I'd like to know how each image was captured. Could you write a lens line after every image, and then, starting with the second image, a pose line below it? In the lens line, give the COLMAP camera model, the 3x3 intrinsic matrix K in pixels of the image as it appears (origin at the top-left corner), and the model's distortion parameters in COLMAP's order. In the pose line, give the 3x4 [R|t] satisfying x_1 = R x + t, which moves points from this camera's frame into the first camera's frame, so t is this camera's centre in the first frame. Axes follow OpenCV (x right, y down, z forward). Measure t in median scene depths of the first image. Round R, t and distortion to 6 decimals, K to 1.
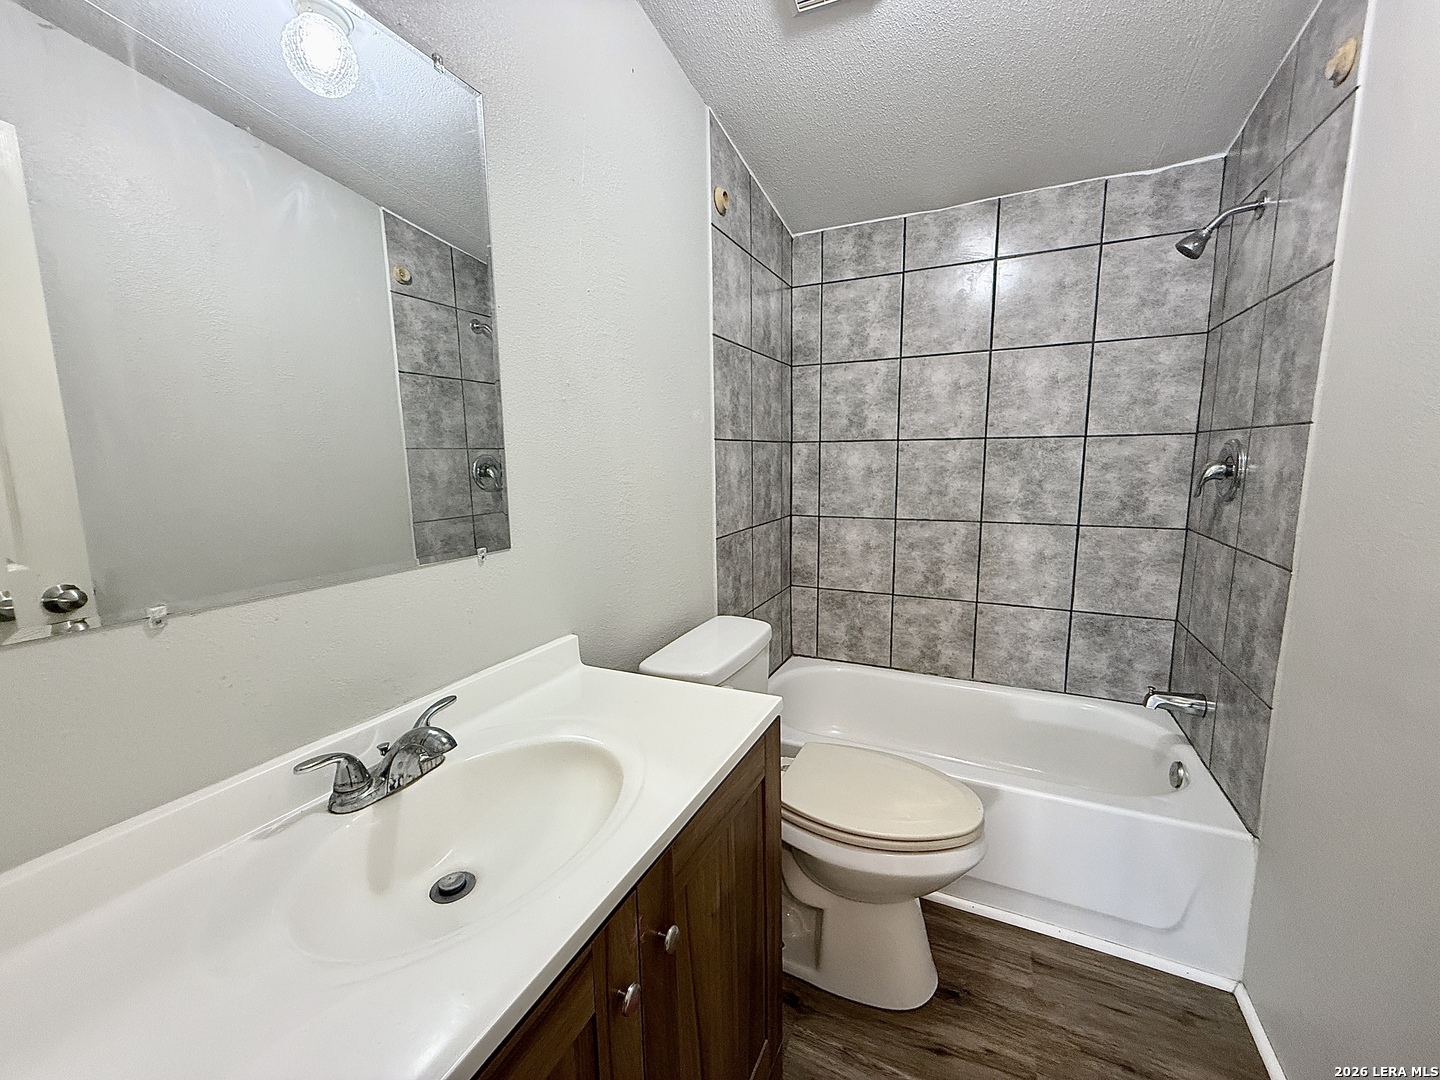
lens RADIAL K [[573.7, 0, 716.3], [0, 573.7, 540.2], [0, 0, 1]] dist [0.000551, -0.000250]
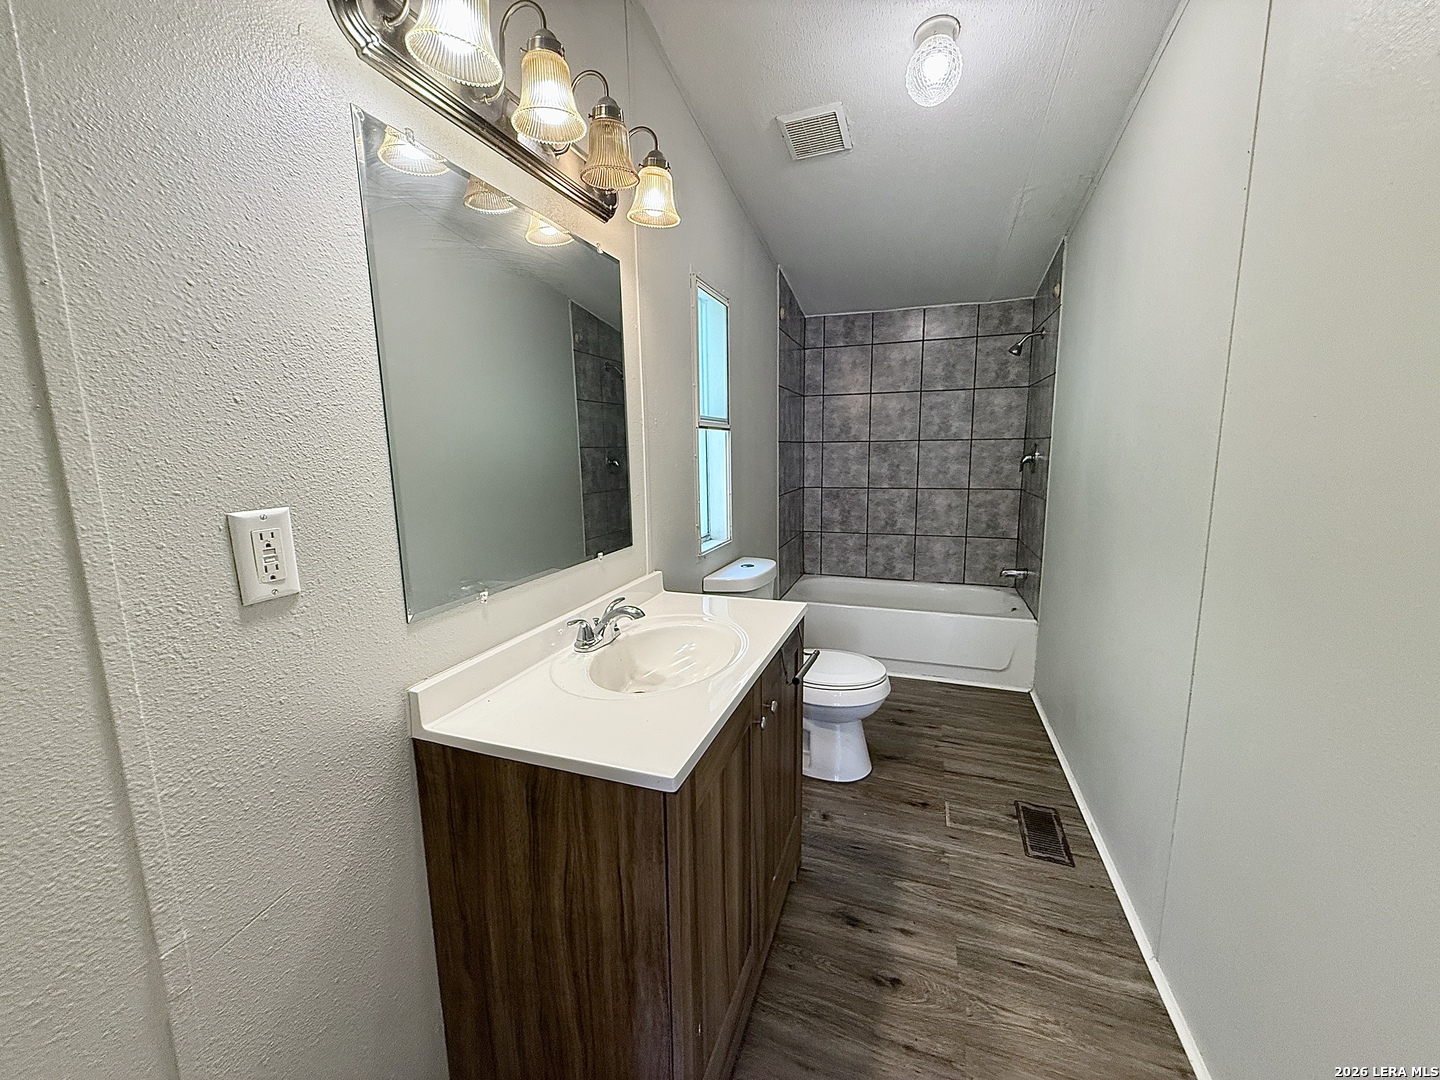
lens RADIAL K [[573.7, 0, 716.3], [0, 573.7, 540.2], [0, 0, 1]] dist [0.000551, -0.000250]
pose [[0.993732, -0.020690, 0.109854, -0.330293], [0.019064, 0.999693, 0.015833, 0.083205], [-0.110148, -0.013640, 0.993822, -0.648163]]
